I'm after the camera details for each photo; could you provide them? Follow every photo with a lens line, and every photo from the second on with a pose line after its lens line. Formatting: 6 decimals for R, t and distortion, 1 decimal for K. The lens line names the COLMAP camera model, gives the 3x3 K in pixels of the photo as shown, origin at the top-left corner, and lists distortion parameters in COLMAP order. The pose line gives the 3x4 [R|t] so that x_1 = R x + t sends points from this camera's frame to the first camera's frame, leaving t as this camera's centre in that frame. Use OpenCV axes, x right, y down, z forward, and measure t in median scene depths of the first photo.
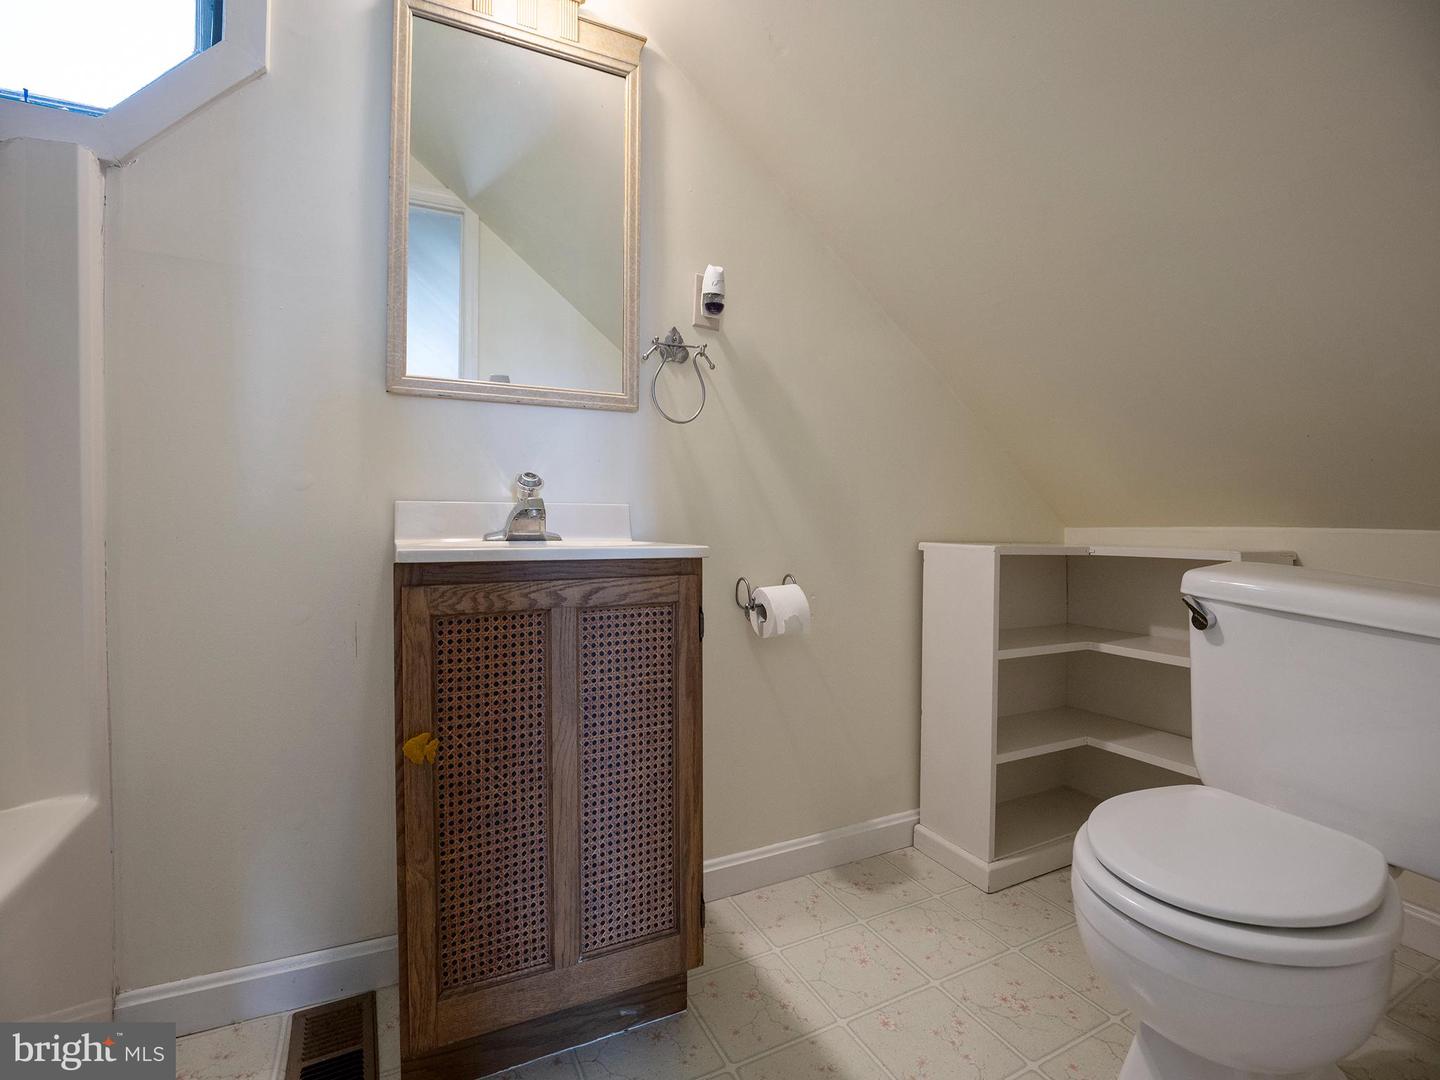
lens RADIAL K [[676.9, 0, 720.0], [0, 676.9, 540.0], [0, 0, 1]] dist [-0.030406, 0.000700]
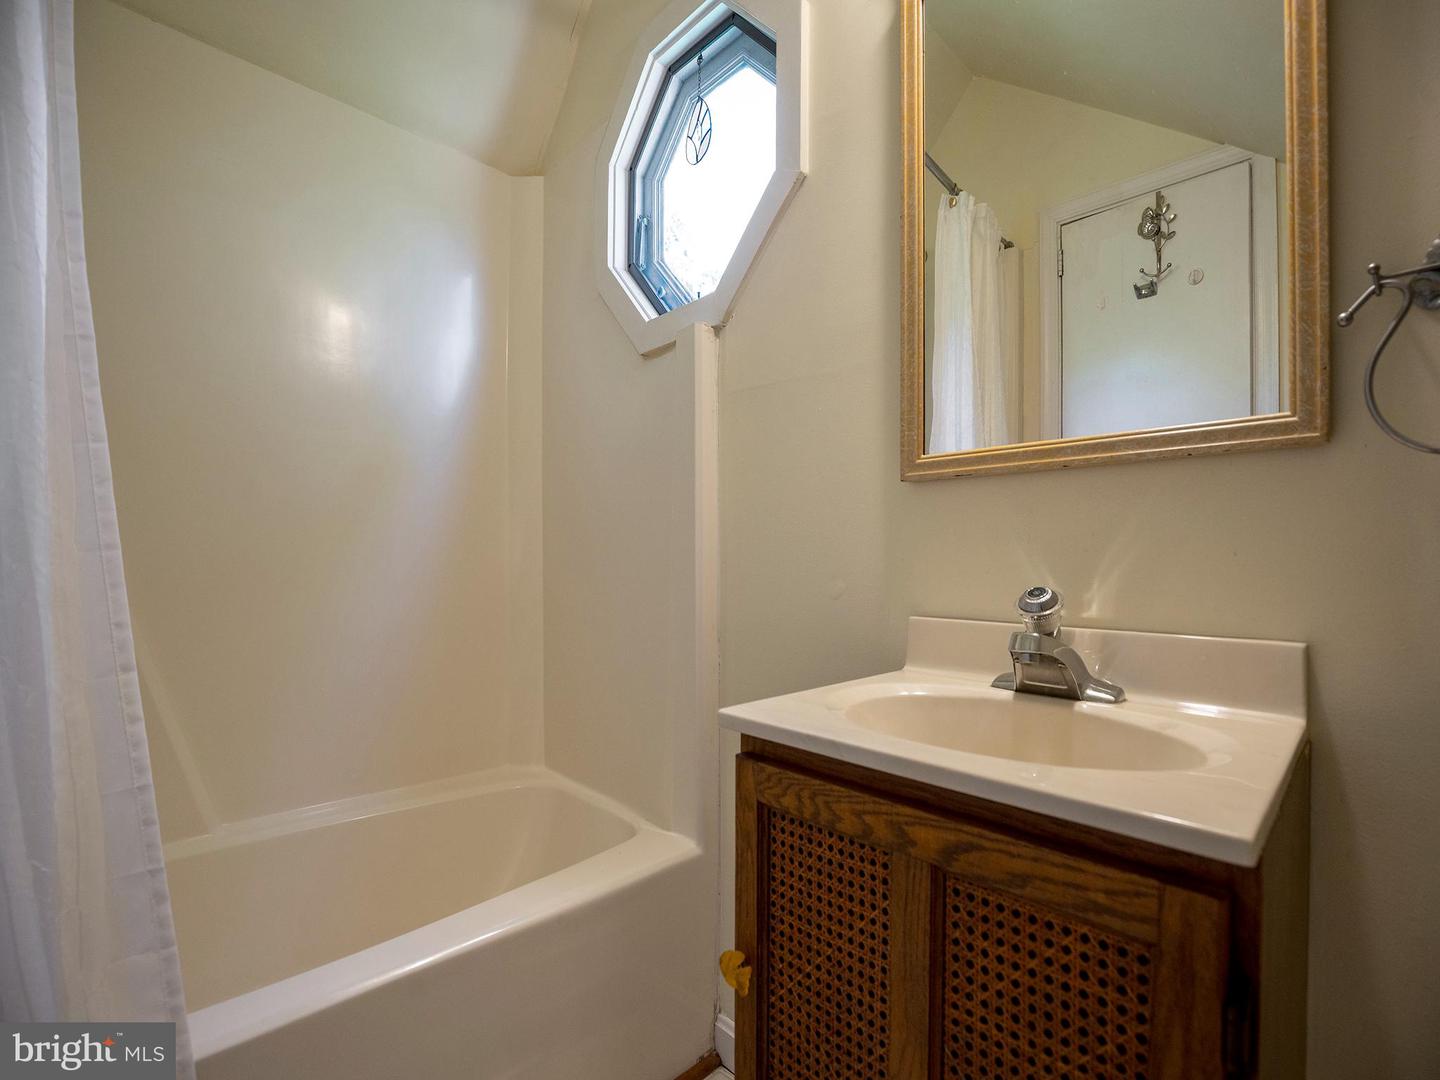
lens RADIAL K [[676.9, 0, 720.0], [0, 676.9, 540.0], [0, 0, 1]] dist [-0.030406, 0.000700]
pose [[0.272533, -0.017599, -0.961986, 0.281884], [-0.014821, 0.999637, -0.022487, -0.156382], [0.962032, 0.020387, 0.272173, 0.692991]]
